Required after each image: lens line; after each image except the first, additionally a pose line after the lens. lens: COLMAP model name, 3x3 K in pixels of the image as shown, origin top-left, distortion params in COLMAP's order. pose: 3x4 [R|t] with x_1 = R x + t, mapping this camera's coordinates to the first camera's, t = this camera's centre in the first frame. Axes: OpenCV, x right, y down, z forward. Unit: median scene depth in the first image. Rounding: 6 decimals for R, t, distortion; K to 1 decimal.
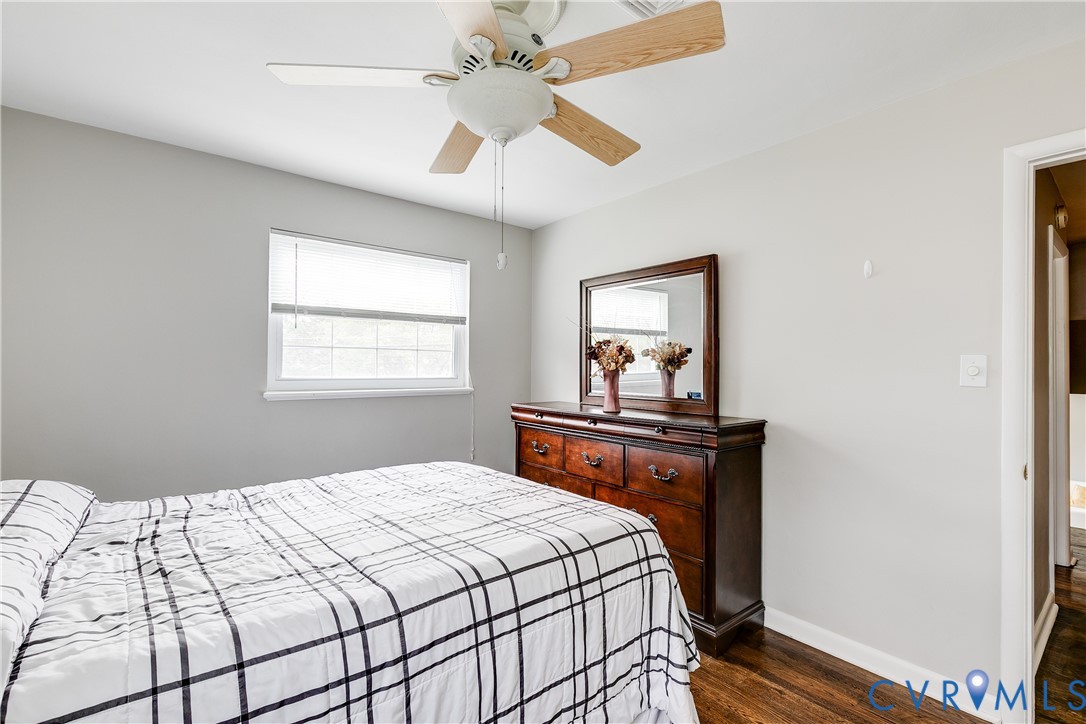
lens RADIAL K [[500.3, 0, 551.4], [0, 500.3, 363.0], [0, 0, 1]] dist [0.012874, -0.001650]
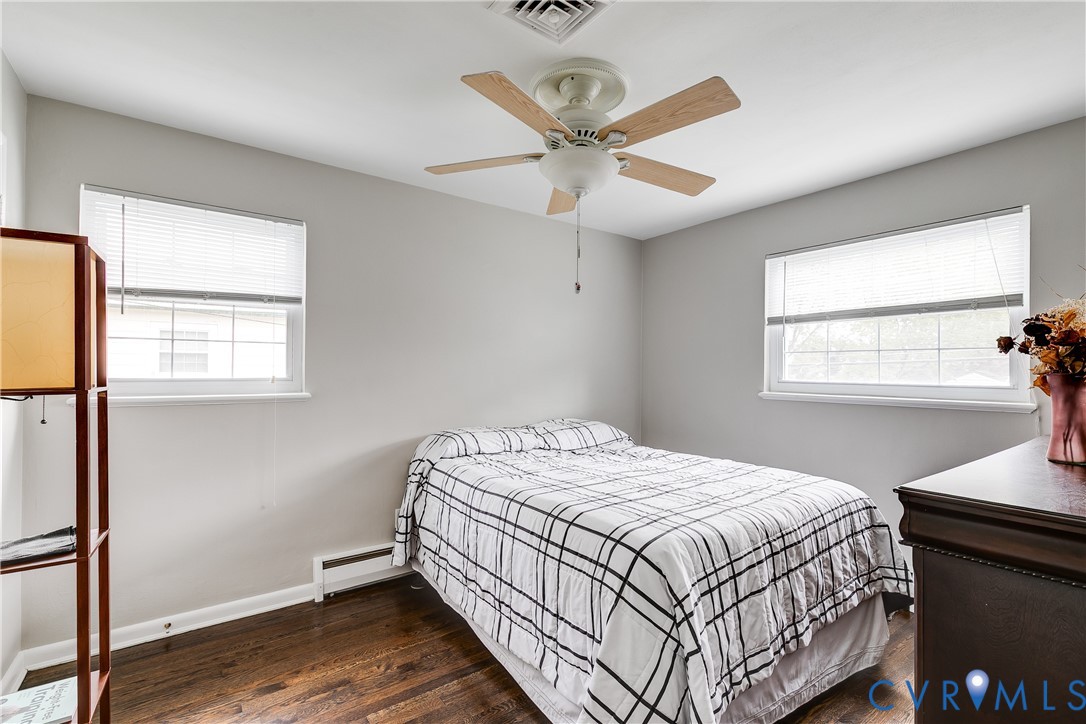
lens RADIAL K [[500.3, 0, 551.3], [0, 500.3, 369.0], [0, 0, 1]] dist [0.012874, -0.001650]
pose [[-0.070868, -0.007317, -0.997459, 0.855459], [0.001342, 0.999971, -0.007430, 0.015701], [0.997485, -0.001865, -0.070856, 0.720644]]
